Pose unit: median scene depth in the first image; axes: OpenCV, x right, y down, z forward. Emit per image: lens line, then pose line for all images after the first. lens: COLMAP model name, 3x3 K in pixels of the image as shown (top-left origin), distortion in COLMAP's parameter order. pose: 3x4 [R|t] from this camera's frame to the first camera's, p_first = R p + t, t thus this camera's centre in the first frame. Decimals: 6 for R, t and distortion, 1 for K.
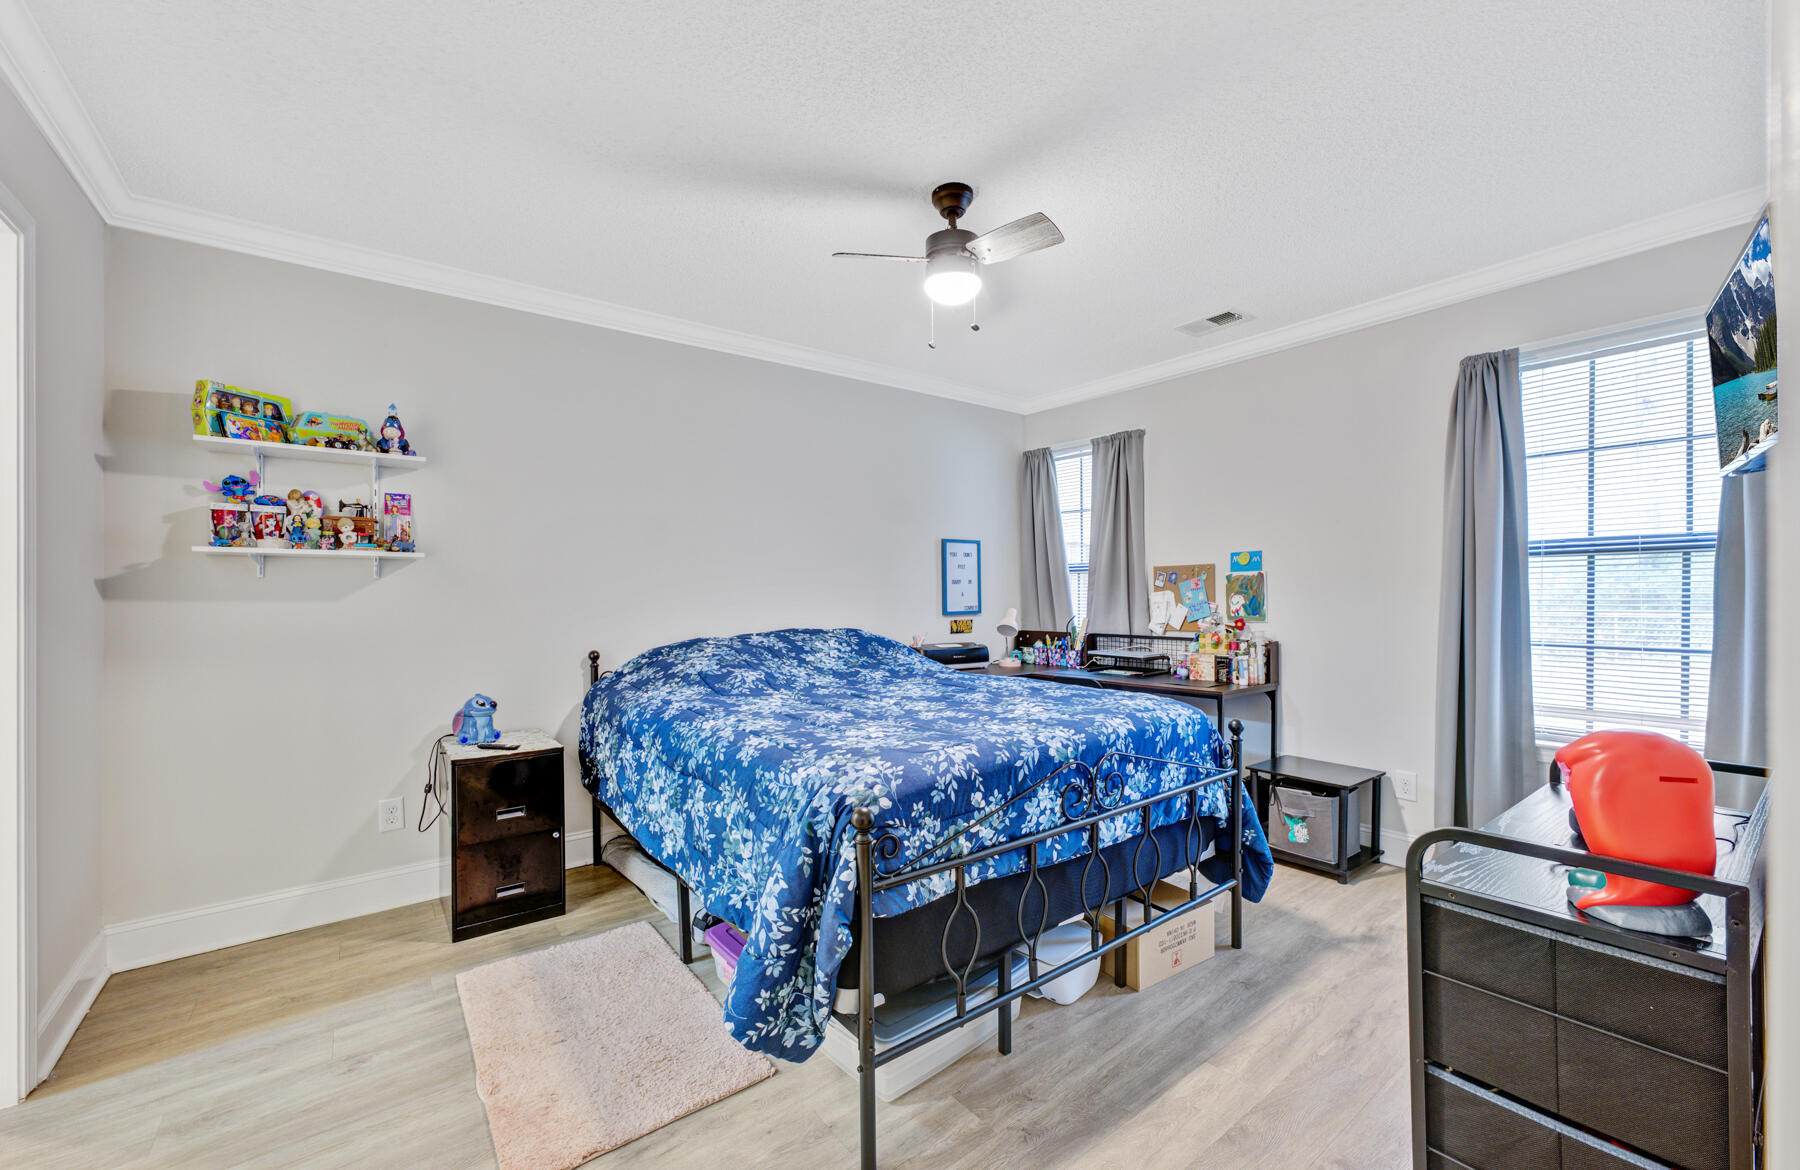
lens RADIAL K [[717.6, 0, 898.2], [0, 717.6, 607.0], [0, 0, 1]] dist [-0.051608, 0.000048]
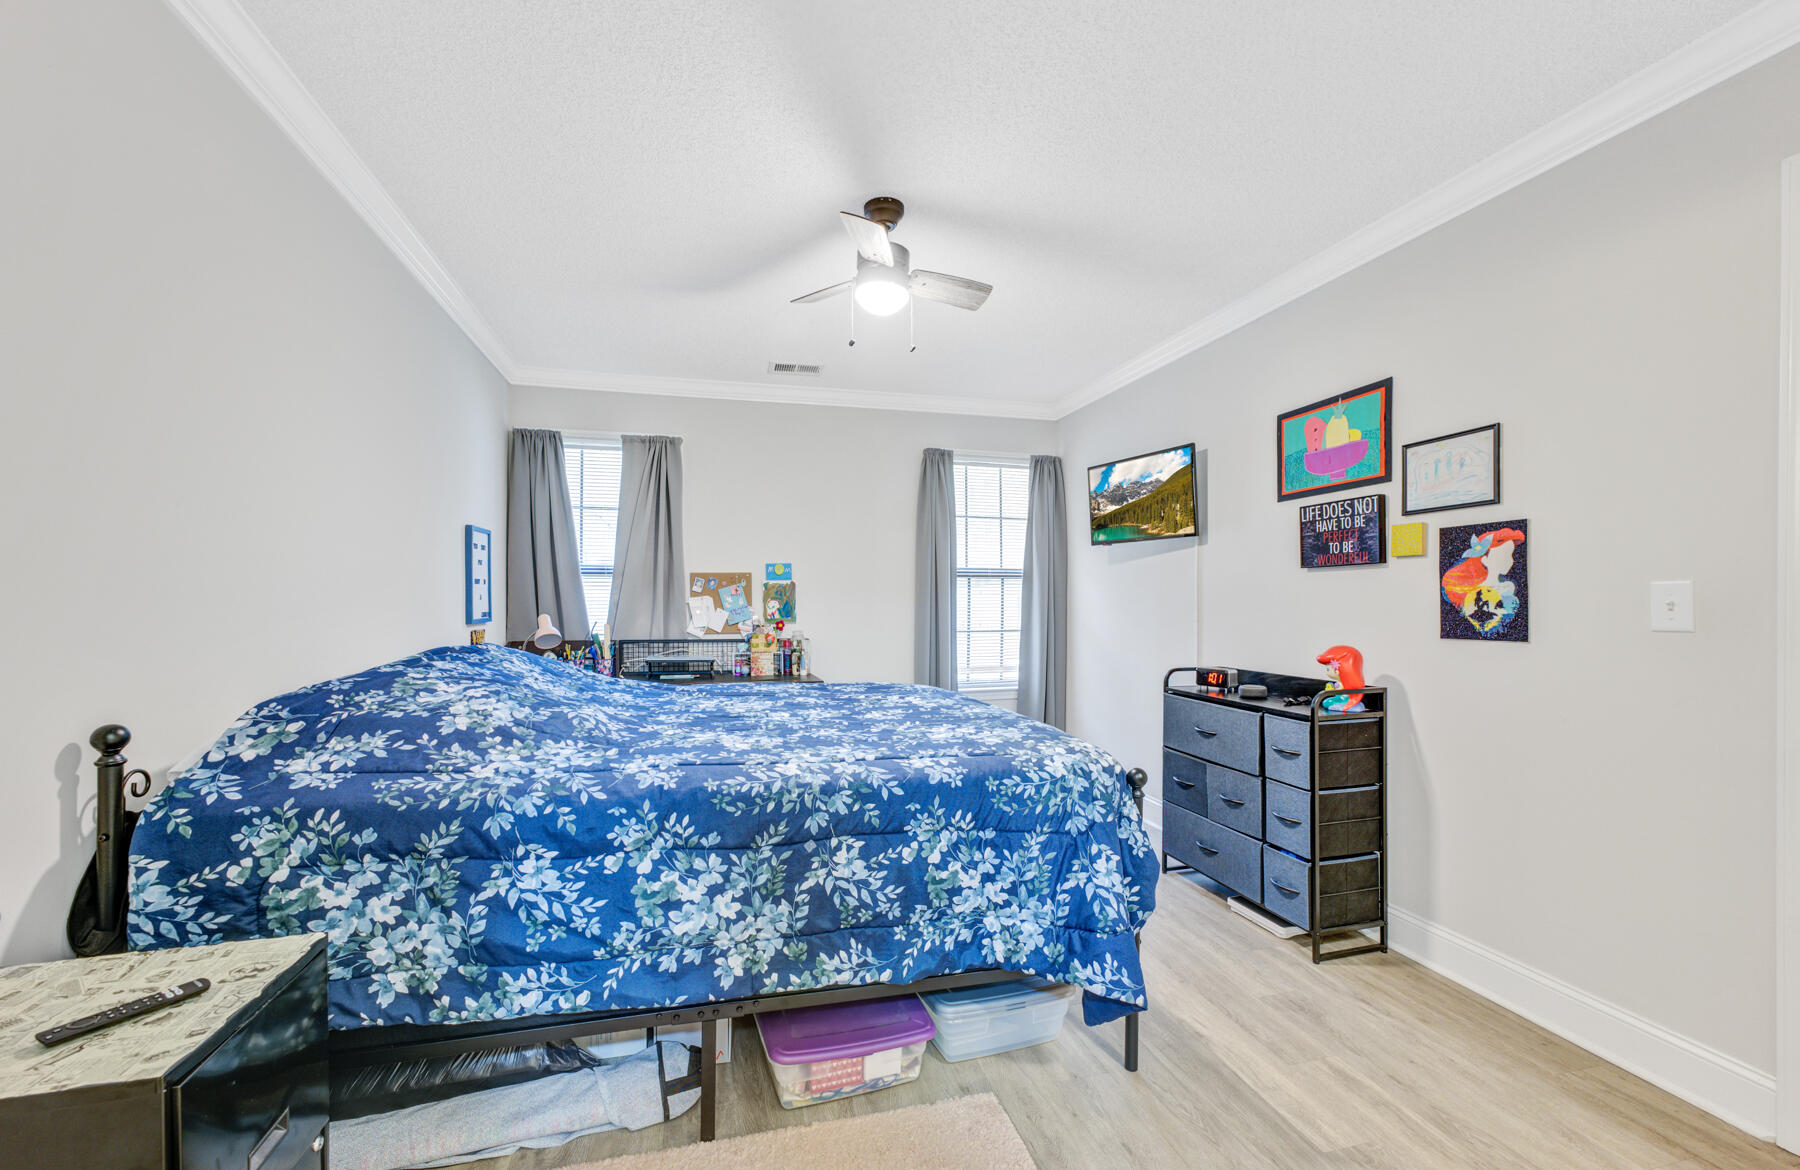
lens RADIAL K [[727.0, 0, 882.1], [0, 727.0, 597.8], [0, 0, 1]] dist [-0.023958, 0.012777]
pose [[0.389549, 0.008398, 0.920968, -0.569136], [0.008987, 0.999876, -0.012919, -0.003867], [-0.920962, 0.013310, 0.389425, 0.371861]]
